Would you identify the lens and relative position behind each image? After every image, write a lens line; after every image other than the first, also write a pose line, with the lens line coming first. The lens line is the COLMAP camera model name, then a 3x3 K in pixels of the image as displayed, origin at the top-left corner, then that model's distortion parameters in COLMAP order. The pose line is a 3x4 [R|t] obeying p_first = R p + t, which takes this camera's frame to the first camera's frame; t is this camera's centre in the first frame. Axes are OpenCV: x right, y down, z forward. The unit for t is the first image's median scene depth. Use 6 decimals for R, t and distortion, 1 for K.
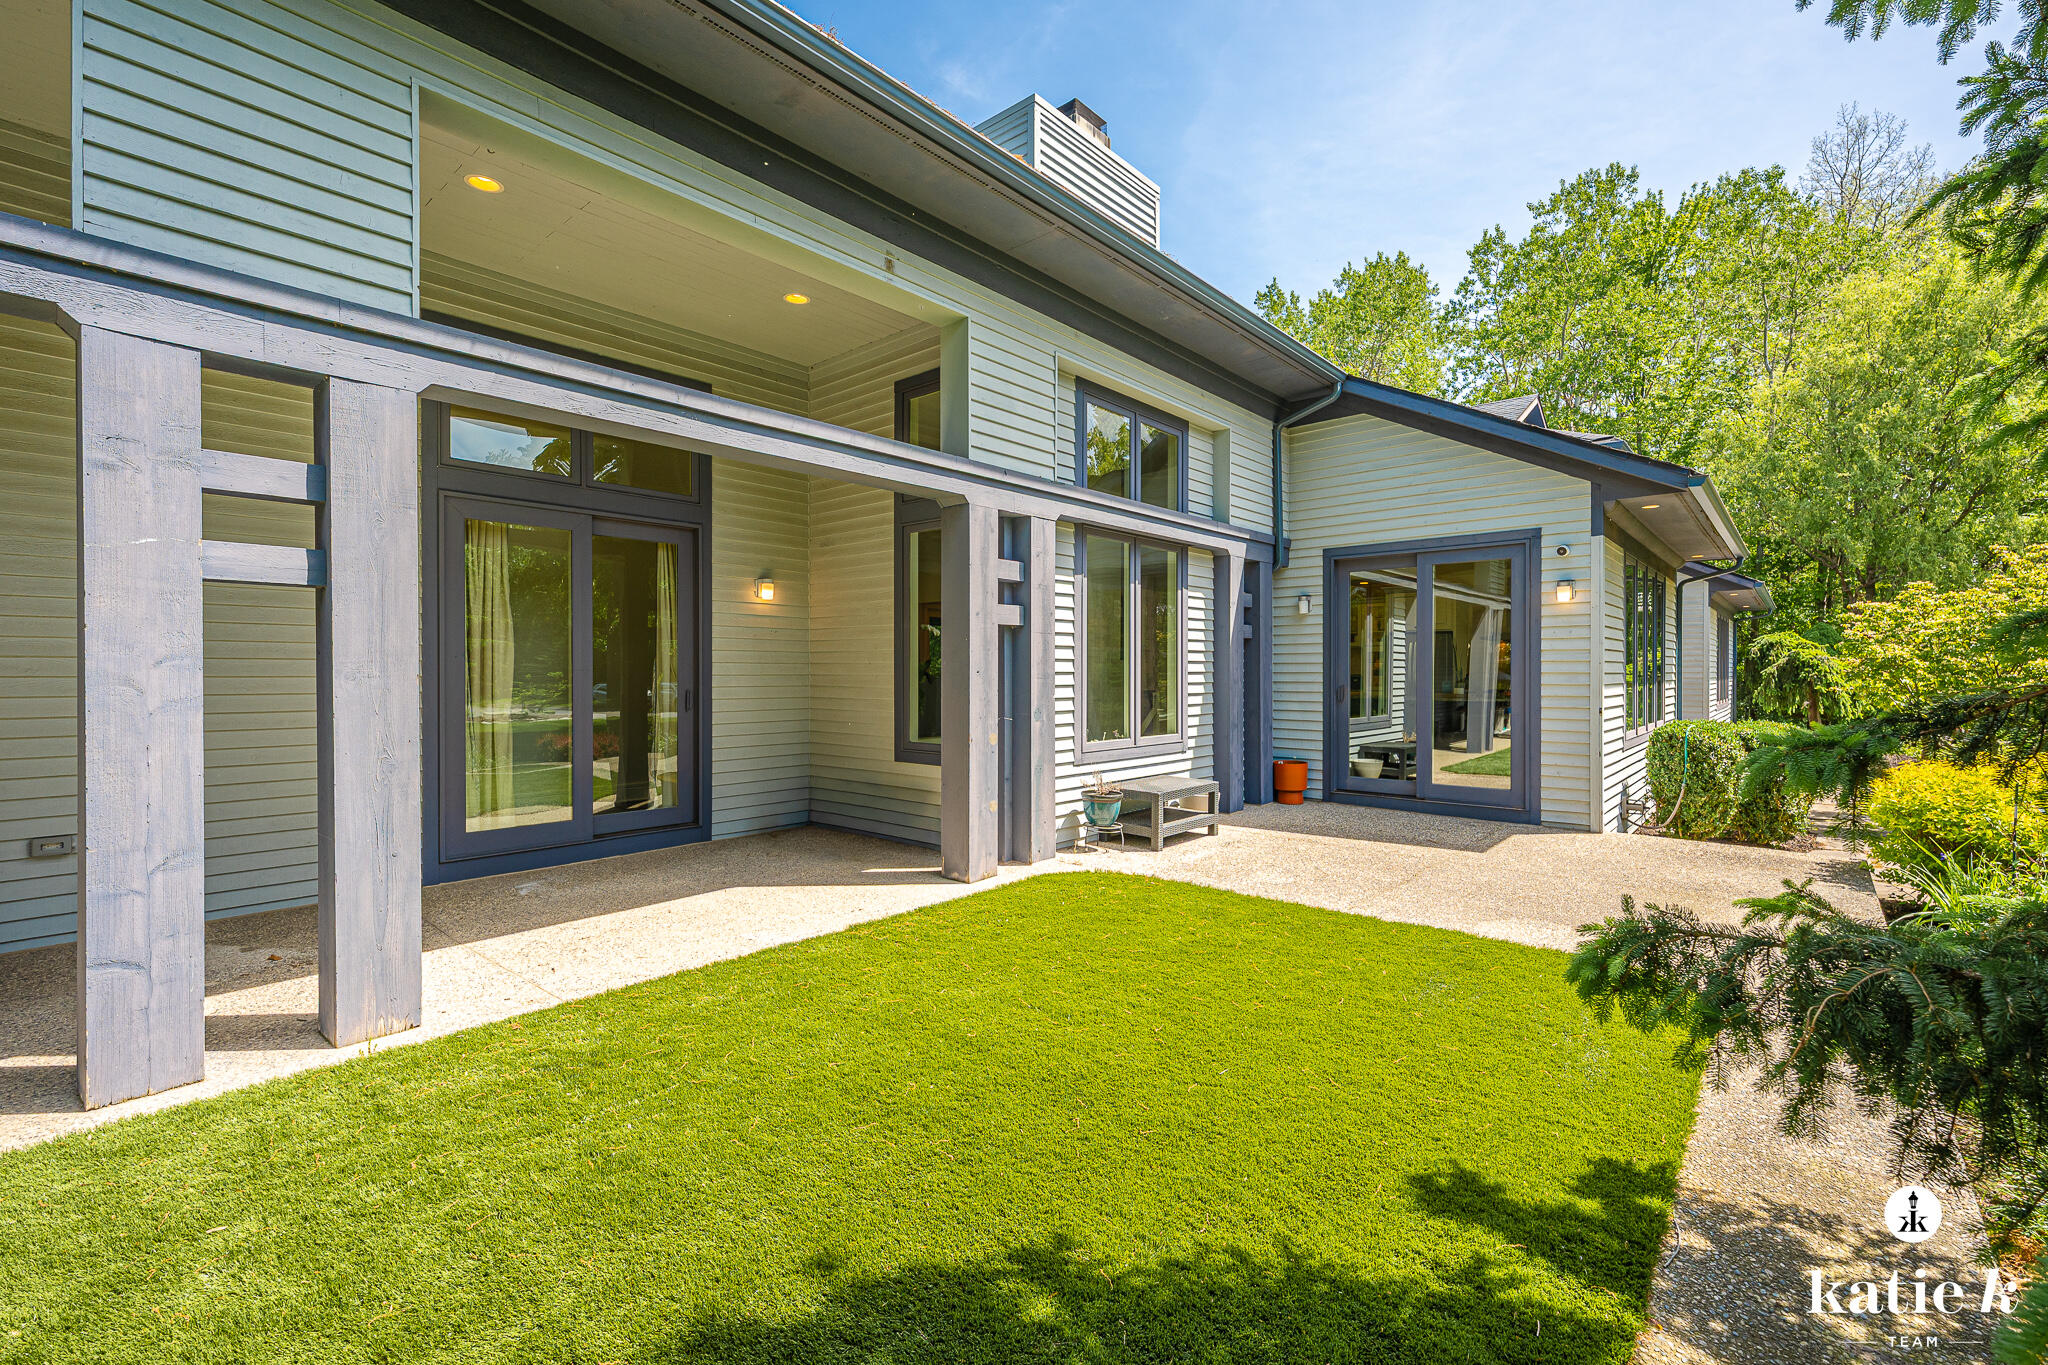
lens RADIAL K [[873.4, 0, 1035.8], [0, 873.4, 677.0], [0, 0, 1]] dist [0.016579, 0.000063]
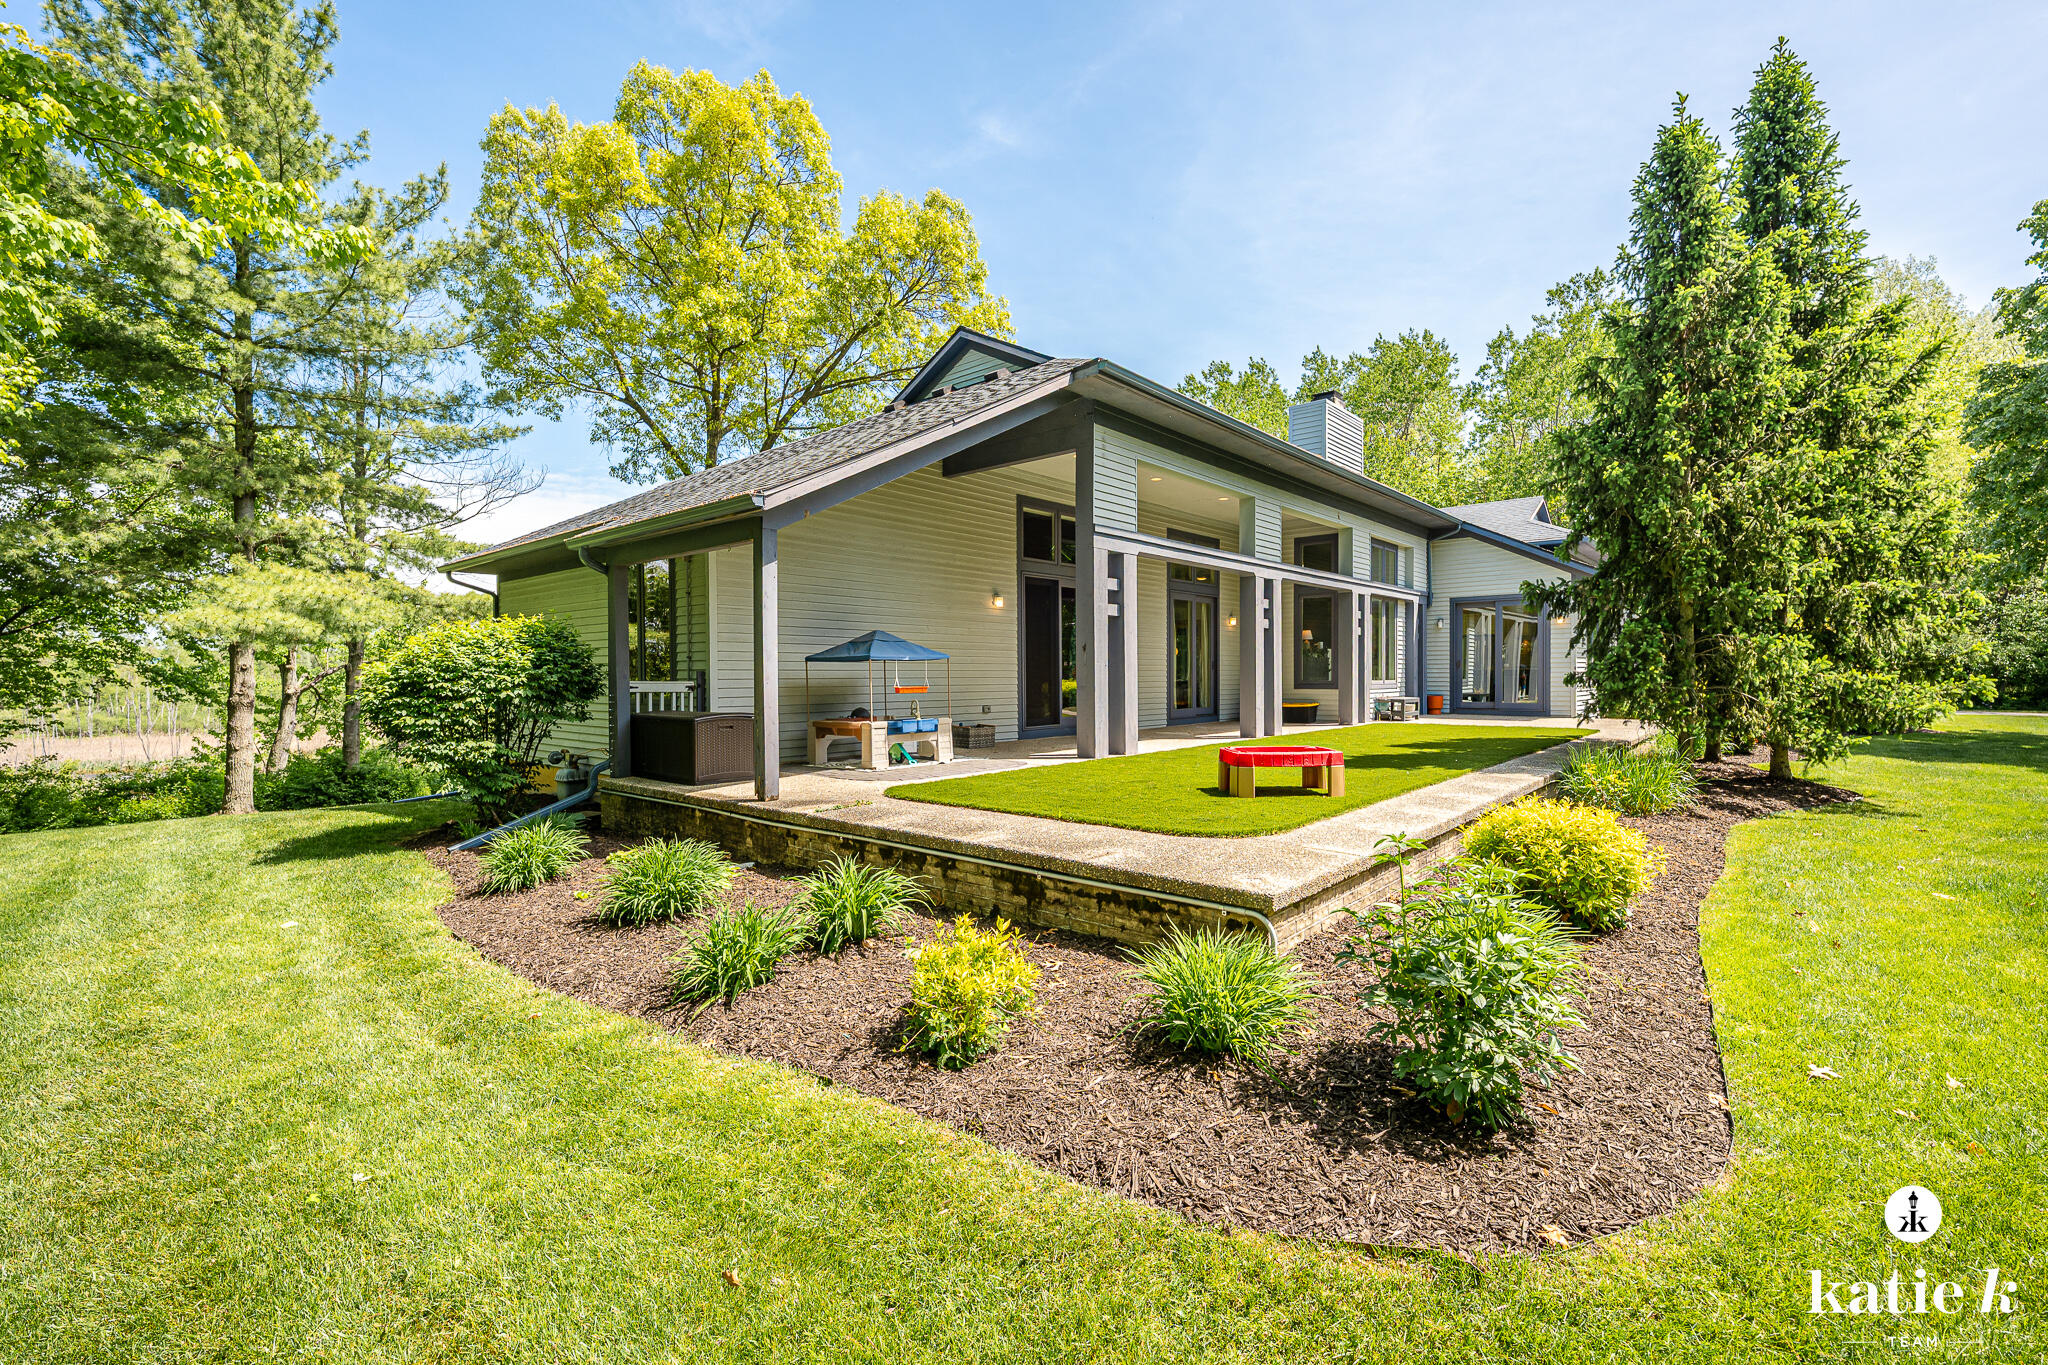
lens RADIAL K [[873.4, 0, 1012.0], [0, 873.4, 687.0], [0, 0, 1]] dist [0.016579, 0.000063]
pose [[0.999904, -0.006549, -0.012232, -0.542532], [0.006701, 0.999900, 0.012457, 0.031290], [0.012149, -0.012538, 0.999848, -0.886155]]
